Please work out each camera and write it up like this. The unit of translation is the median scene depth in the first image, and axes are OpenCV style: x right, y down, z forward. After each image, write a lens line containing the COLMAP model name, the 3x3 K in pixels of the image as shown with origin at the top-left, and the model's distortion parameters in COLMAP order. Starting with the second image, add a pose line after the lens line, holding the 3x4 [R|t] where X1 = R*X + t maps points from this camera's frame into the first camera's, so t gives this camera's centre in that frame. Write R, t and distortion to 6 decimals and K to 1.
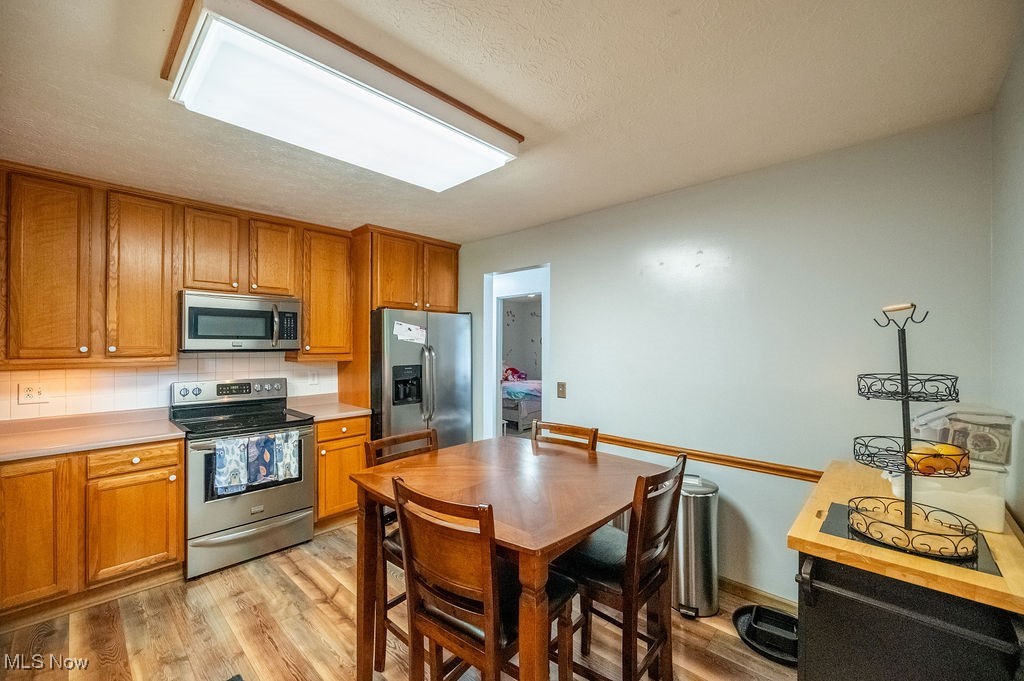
lens RADIAL K [[416.0, 0, 511.4], [0, 416.0, 343.2], [0, 0, 1]] dist [-0.004513, -0.000446]
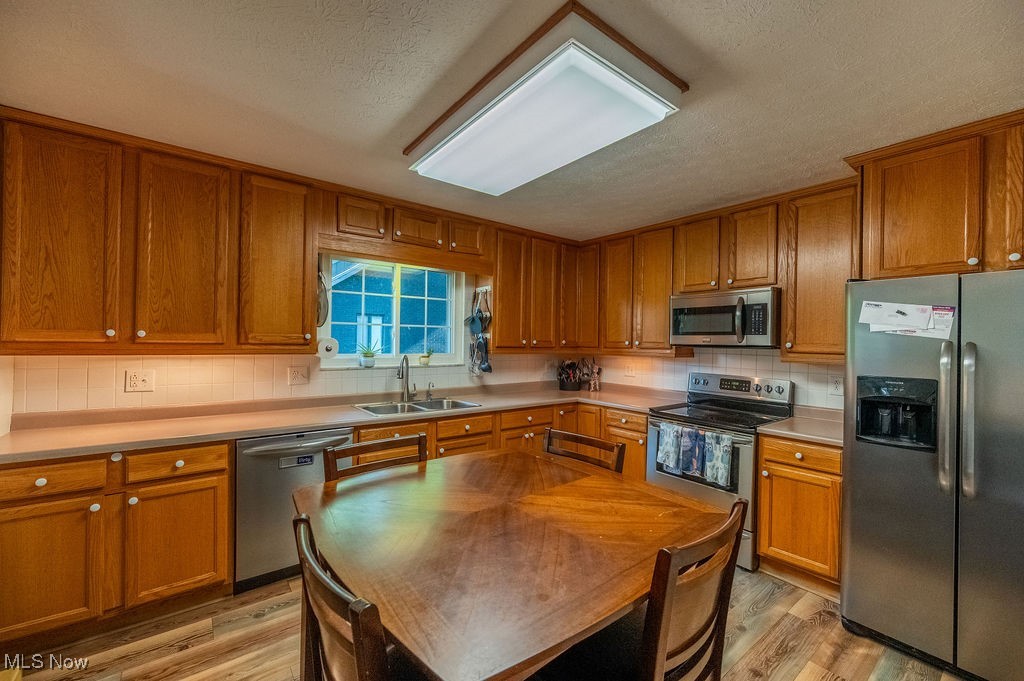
lens RADIAL K [[410.1, 0, 514.9], [0, 410.1, 339.9], [0, 0, 1]] dist [-0.009820, -0.000431]
pose [[-0.159769, -0.007879, -0.987123, 0.417067], [-0.012138, 0.999908, -0.006017, 0.013782], [0.987080, 0.011021, -0.159849, 0.652007]]
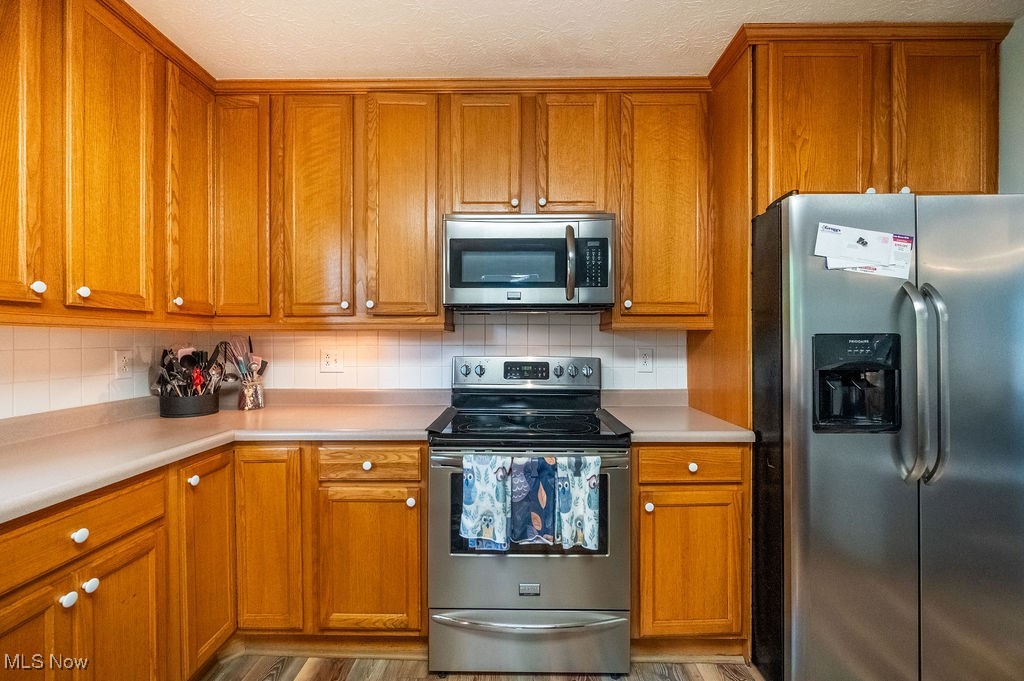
lens RADIAL K [[421.1, 0, 508.0], [0, 421.1, 341.2], [0, 0, 1]] dist [-0.003505, -0.000370]
pose [[0.668734, -0.001255, -0.743501, -0.195949], [0.005624, 0.999979, 0.003371, 0.063796], [0.743481, -0.006436, 0.668727, 0.549906]]
